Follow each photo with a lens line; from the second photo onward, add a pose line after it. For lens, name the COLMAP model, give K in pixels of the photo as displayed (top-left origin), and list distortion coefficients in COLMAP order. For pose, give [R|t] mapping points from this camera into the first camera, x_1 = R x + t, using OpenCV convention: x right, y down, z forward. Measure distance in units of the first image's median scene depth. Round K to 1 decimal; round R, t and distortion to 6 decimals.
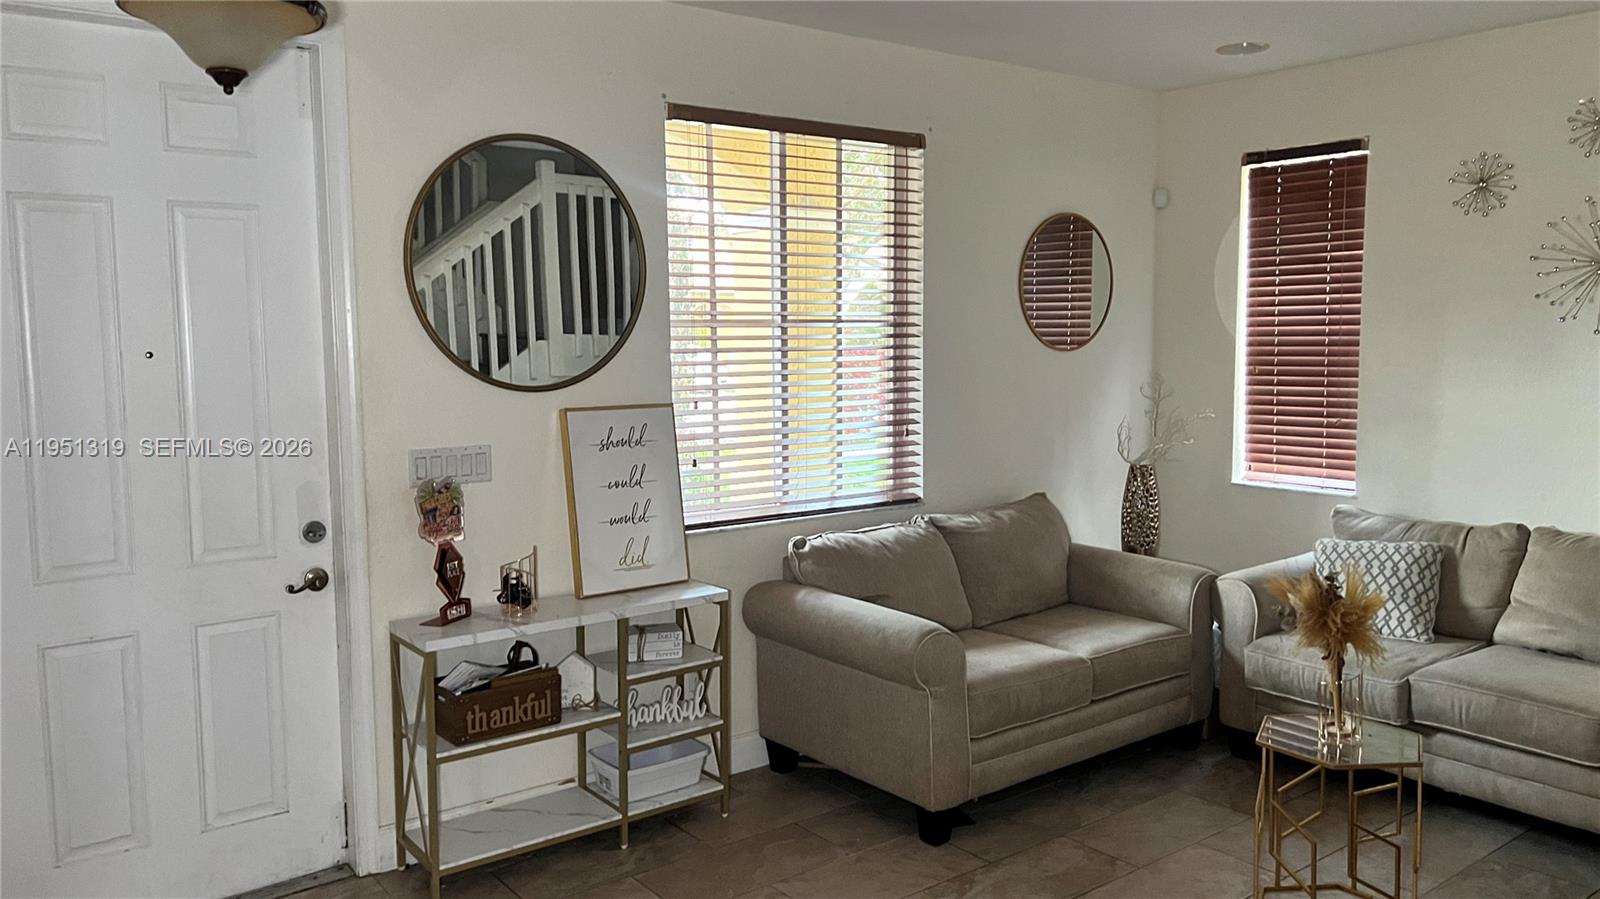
lens RADIAL K [[1245.7, 0, 800.0], [0, 1245.7, 449.5], [0, 0, 1]] dist [0.138742, -0.213068]
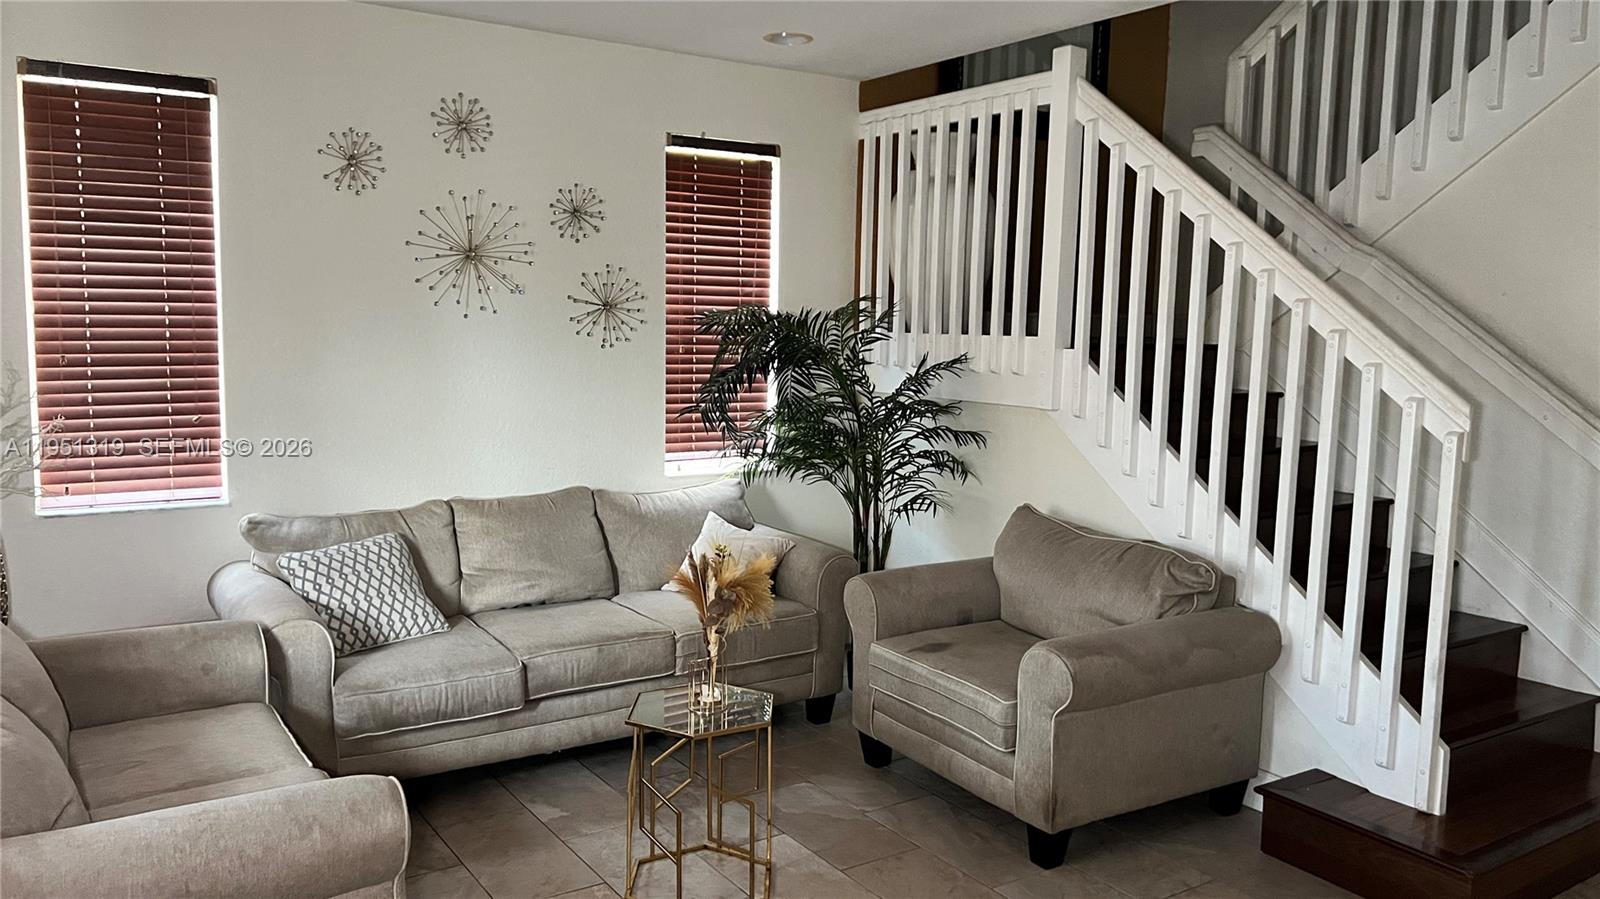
lens RADIAL K [[1245.7, 0, 800.0], [0, 1245.7, 449.5], [0, 0, 1]] dist [0.138742, -0.213068]
pose [[0.027095, -0.108636, 0.993712, -0.436126], [0.073238, 0.991621, 0.106410, -0.068407], [-0.996946, 0.069894, 0.034824, 0.643297]]
